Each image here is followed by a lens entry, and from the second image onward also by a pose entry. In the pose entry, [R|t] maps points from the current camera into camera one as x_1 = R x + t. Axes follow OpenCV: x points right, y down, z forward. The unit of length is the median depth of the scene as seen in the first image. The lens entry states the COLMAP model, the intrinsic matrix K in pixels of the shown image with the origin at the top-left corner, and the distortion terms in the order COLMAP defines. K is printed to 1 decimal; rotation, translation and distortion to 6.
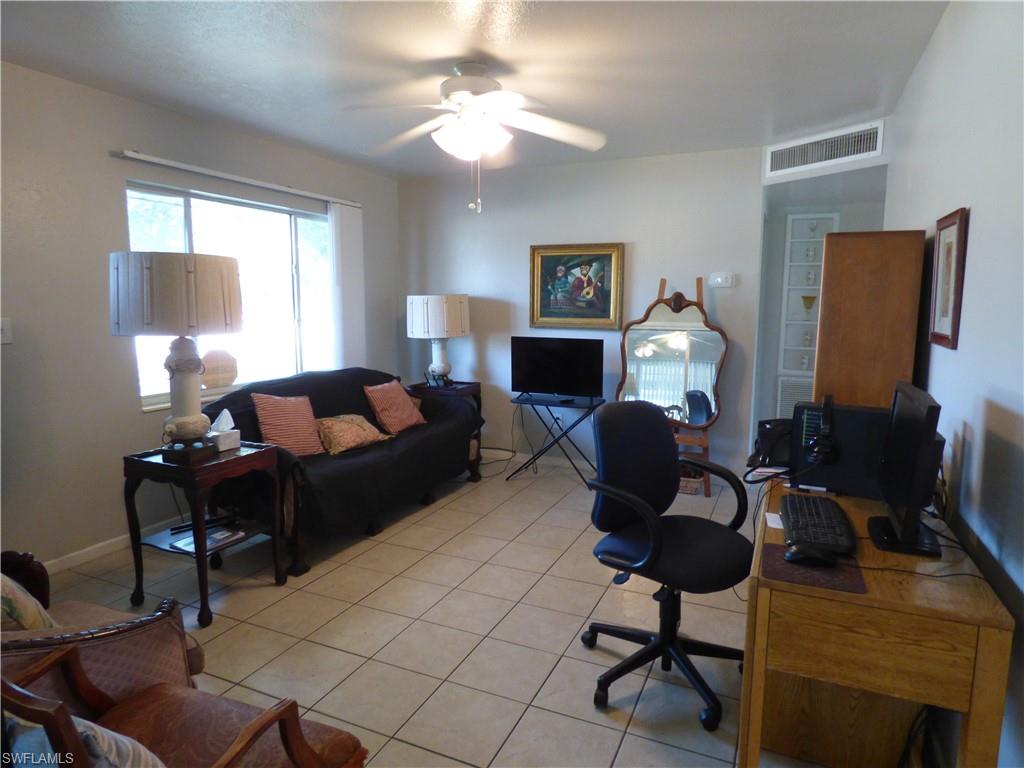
lens RADIAL K [[623.4, 0, 511.7], [0, 623.4, 382.8], [0, 0, 1]] dist [-0.016473, 0.004873]
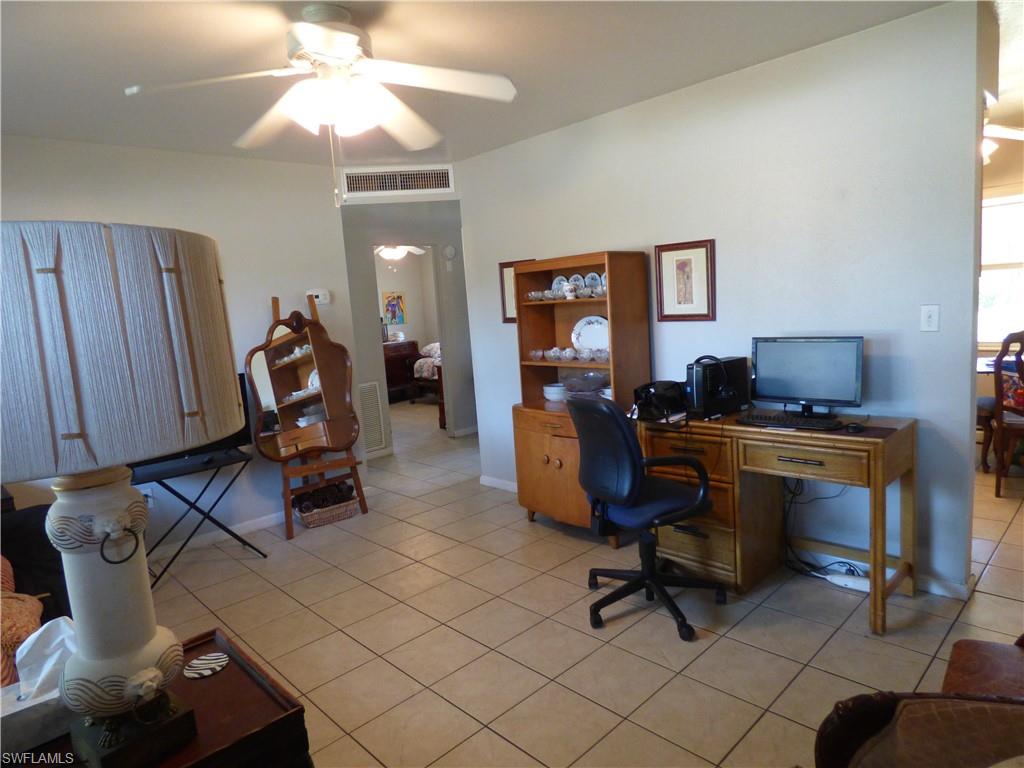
lens RADIAL K [[623.4, 0, 508.3], [0, 623.4, 381.4], [0, 0, 1]] dist [-0.016473, 0.004873]
pose [[0.374858, -0.152565, 0.914443, -0.473736], [0.193878, 0.977457, 0.083601, -0.059911], [-0.906583, 0.145952, 0.395986, 0.365739]]
